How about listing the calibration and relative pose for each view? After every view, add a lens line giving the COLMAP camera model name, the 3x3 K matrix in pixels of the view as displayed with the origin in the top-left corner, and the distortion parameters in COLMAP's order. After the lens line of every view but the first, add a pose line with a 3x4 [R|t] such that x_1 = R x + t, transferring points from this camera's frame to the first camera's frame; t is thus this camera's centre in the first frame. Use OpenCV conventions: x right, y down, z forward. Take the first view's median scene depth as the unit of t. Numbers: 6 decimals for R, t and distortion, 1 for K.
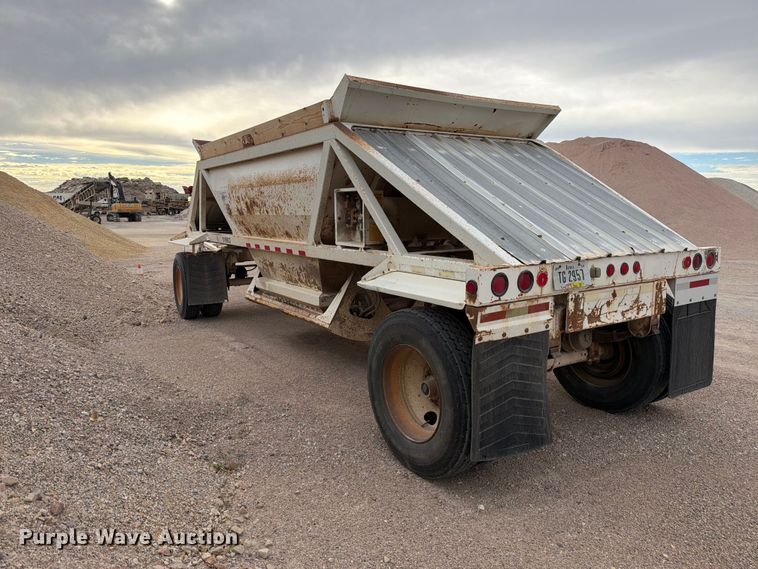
lens RADIAL K [[535.6, 0, 379.0], [0, 535.6, 284.5], [0, 0, 1]] dist [0.091551, -0.132459]
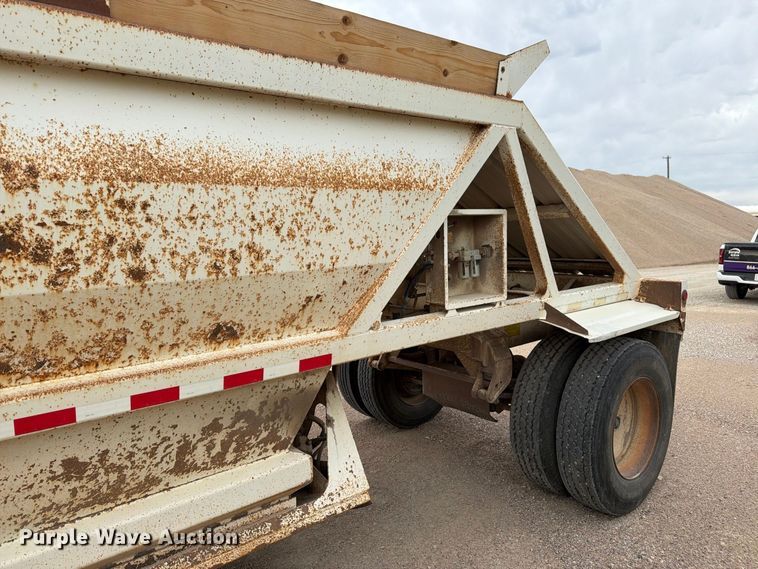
lens RADIAL K [[535.6, 0, 379.0], [0, 535.6, 284.5], [0, 0, 1]] dist [0.091551, -0.132459]
pose [[-0.116529, -0.091578, 0.988956, -0.477436], [0.167667, 0.979635, 0.110471, -0.134376], [-0.978933, 0.178688, -0.098801, 0.872637]]
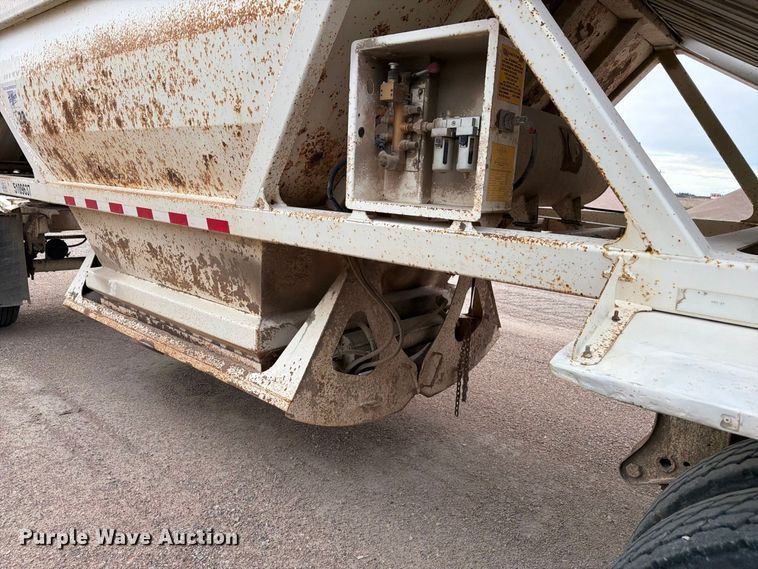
lens RADIAL K [[535.6, 0, 379.0], [0, 535.6, 284.5], [0, 0, 1]] dist [0.091551, -0.132459]
pose [[0.961828, 0.010336, 0.273459, -0.122276], [-0.024699, 0.998487, 0.049133, -0.032712], [-0.272537, -0.054012, 0.960628, 0.508975]]
